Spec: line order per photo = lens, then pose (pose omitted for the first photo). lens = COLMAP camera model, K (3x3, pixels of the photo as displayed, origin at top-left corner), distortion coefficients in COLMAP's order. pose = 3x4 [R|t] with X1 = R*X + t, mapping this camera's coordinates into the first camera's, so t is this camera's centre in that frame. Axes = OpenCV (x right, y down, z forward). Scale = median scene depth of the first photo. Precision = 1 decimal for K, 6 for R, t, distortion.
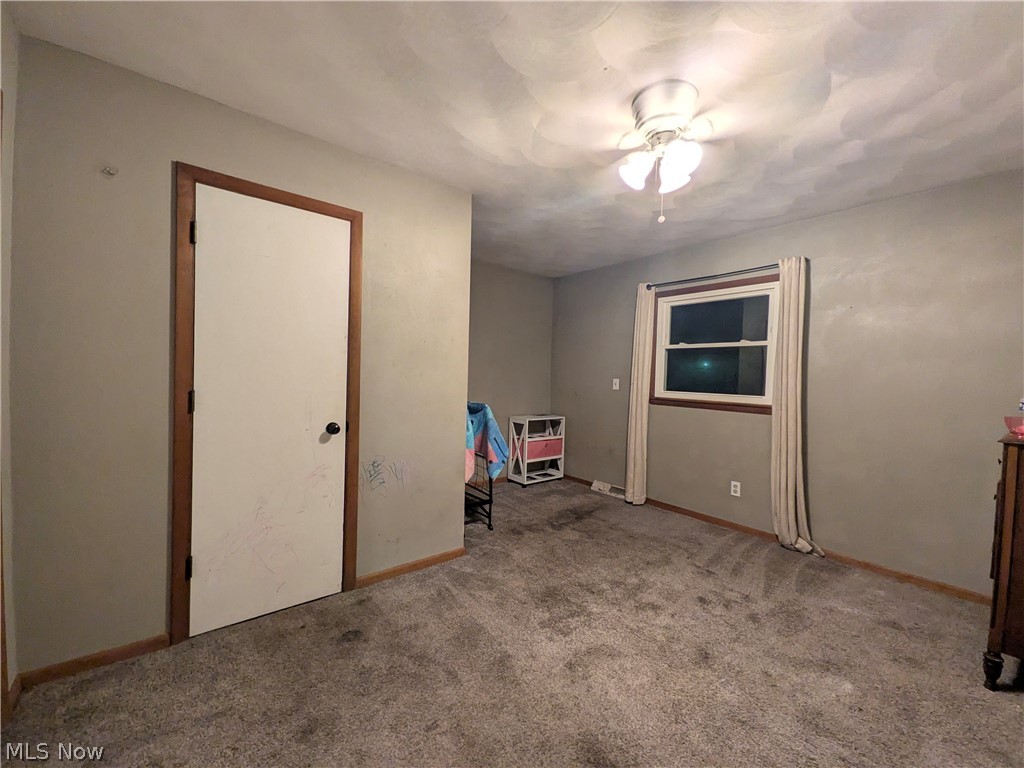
lens RADIAL K [[405.5, 0, 509.3], [0, 405.5, 384.1], [0, 0, 1]] dist [0.007145, -0.000455]
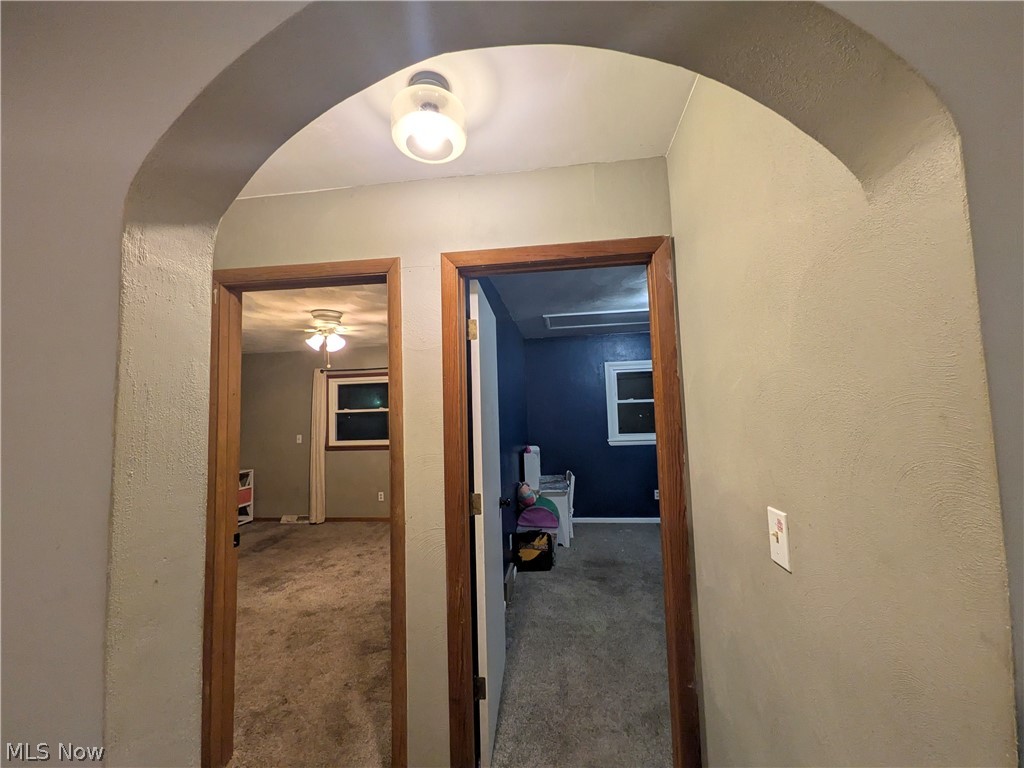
lens RADIAL K [[405.5, 0, 513.1], [0, 405.5, 382.6], [0, 0, 1]] dist [0.007145, -0.000455]
pose [[0.717578, -0.002998, 0.696471, -0.304589], [0.071037, 0.995091, -0.068907, -0.077532], [-0.692846, 0.098922, 0.714268, -0.869721]]
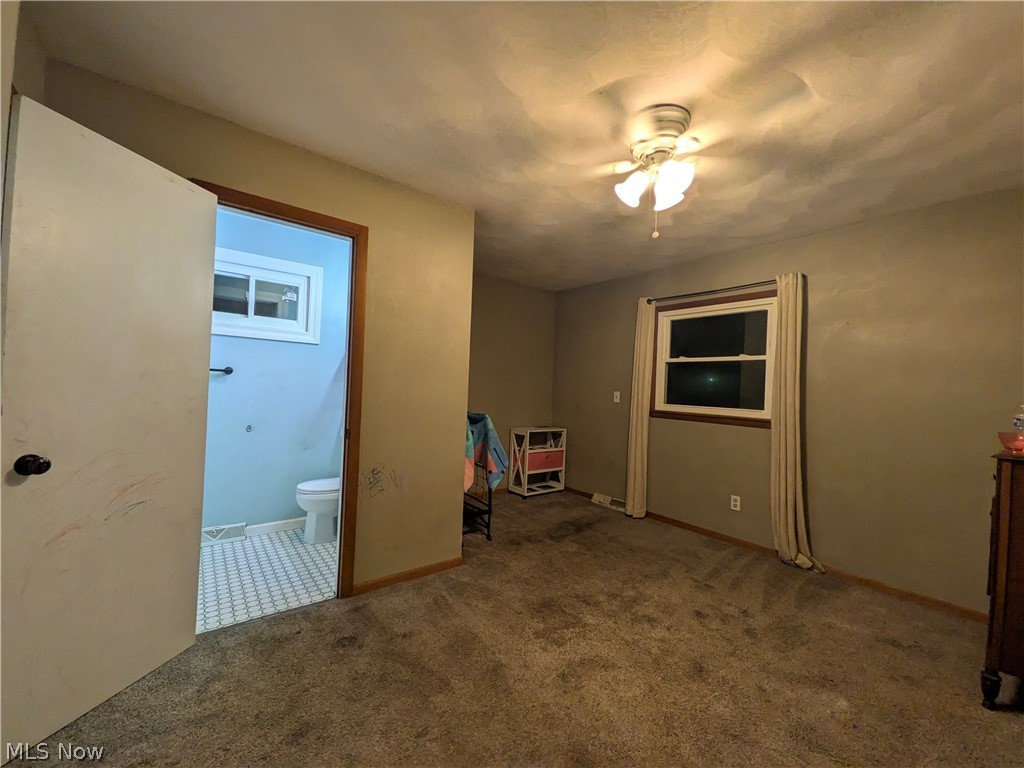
lens RADIAL K [[405.5, 0, 509.9], [0, 405.5, 384.0], [0, 0, 1]] dist [0.007145, -0.000455]
pose [[0.999859, 0.012601, -0.011105, 0.015661], [-0.012947, 0.999414, -0.031679, 0.006252], [0.010699, 0.031819, 0.999436, -0.016425]]
